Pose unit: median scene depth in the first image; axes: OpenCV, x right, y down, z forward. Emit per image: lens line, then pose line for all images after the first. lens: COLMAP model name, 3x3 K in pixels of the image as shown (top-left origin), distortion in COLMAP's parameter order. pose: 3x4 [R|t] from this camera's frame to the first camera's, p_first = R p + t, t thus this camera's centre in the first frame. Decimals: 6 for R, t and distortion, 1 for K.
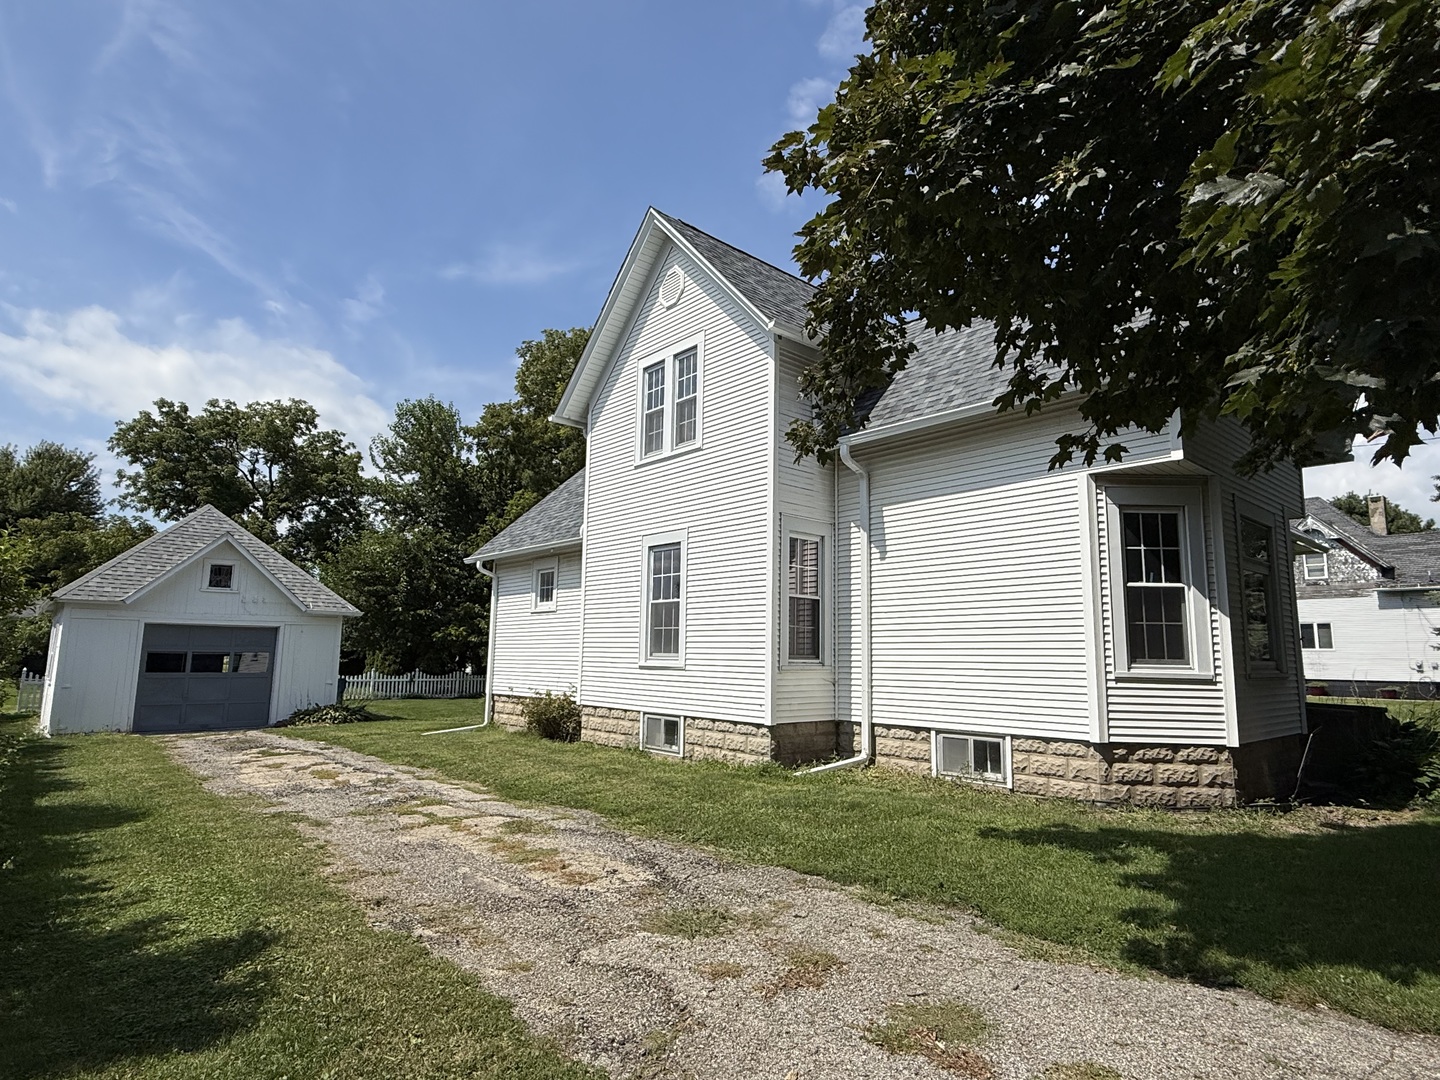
lens RADIAL K [[790.8, 0, 722.9], [0, 790.8, 536.6], [0, 0, 1]] dist [-0.016894, 0.001722]
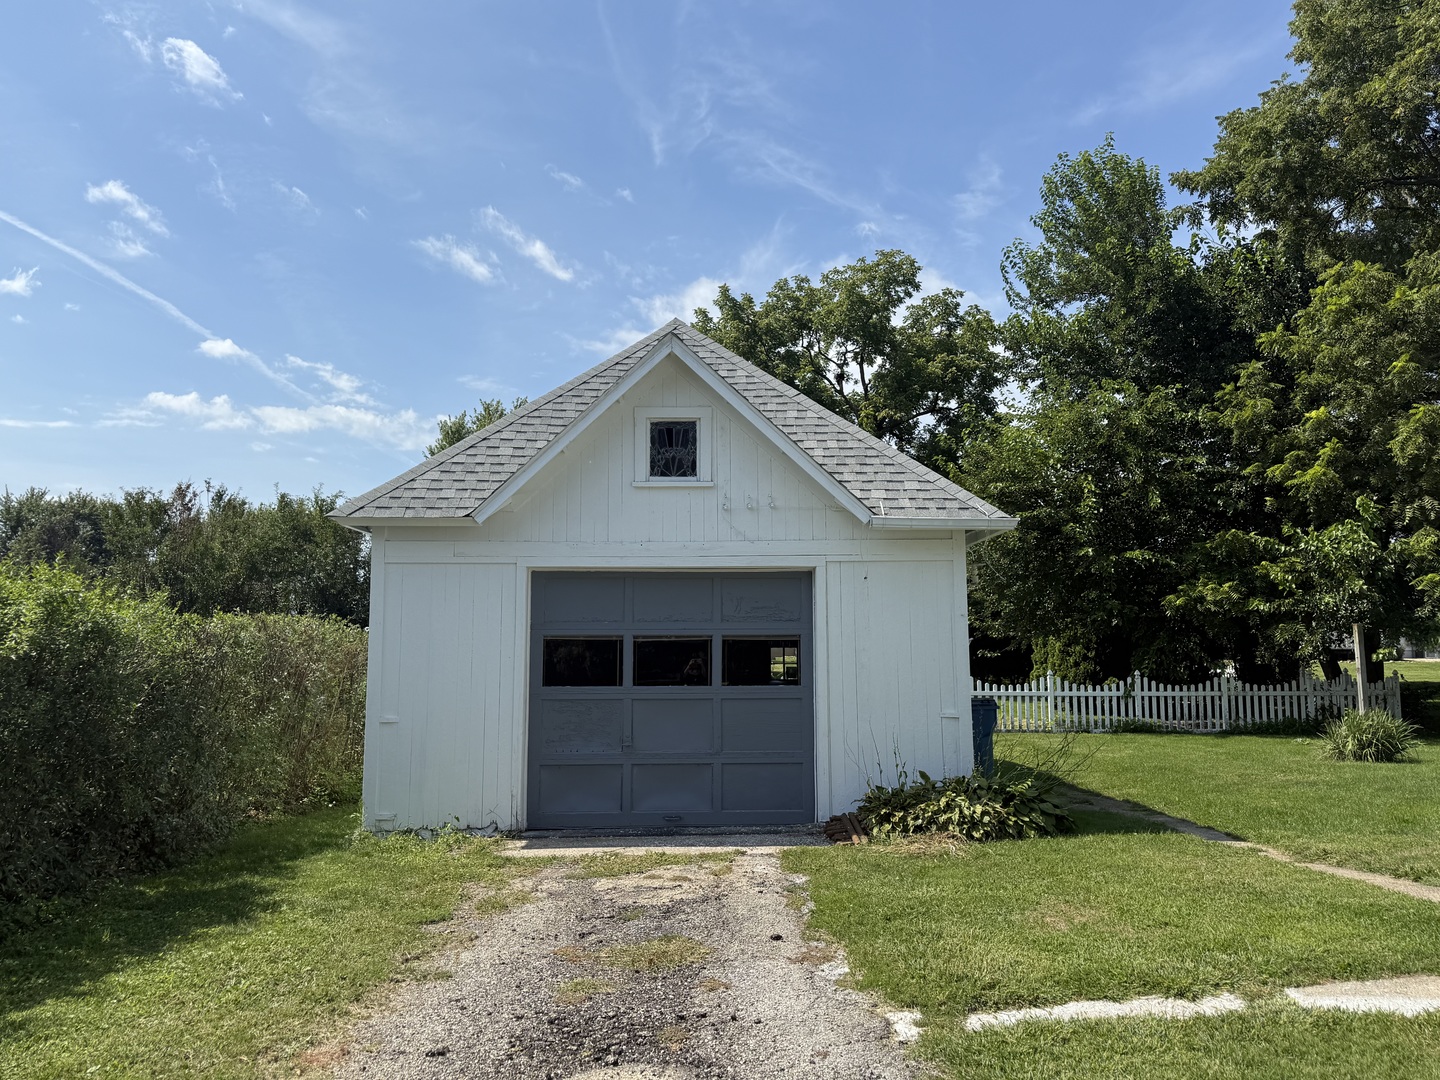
lens RADIAL K [[1049.9, 0, 716.2], [0, 1049.9, 539.8], [0, 0, 1]] dist [0.015997, -0.000949]
pose [[0.760504, -0.072079, -0.645320, -0.141110], [0.102804, 0.994651, 0.010057, 0.047348], [0.641143, -0.073990, 0.763846, 0.303431]]
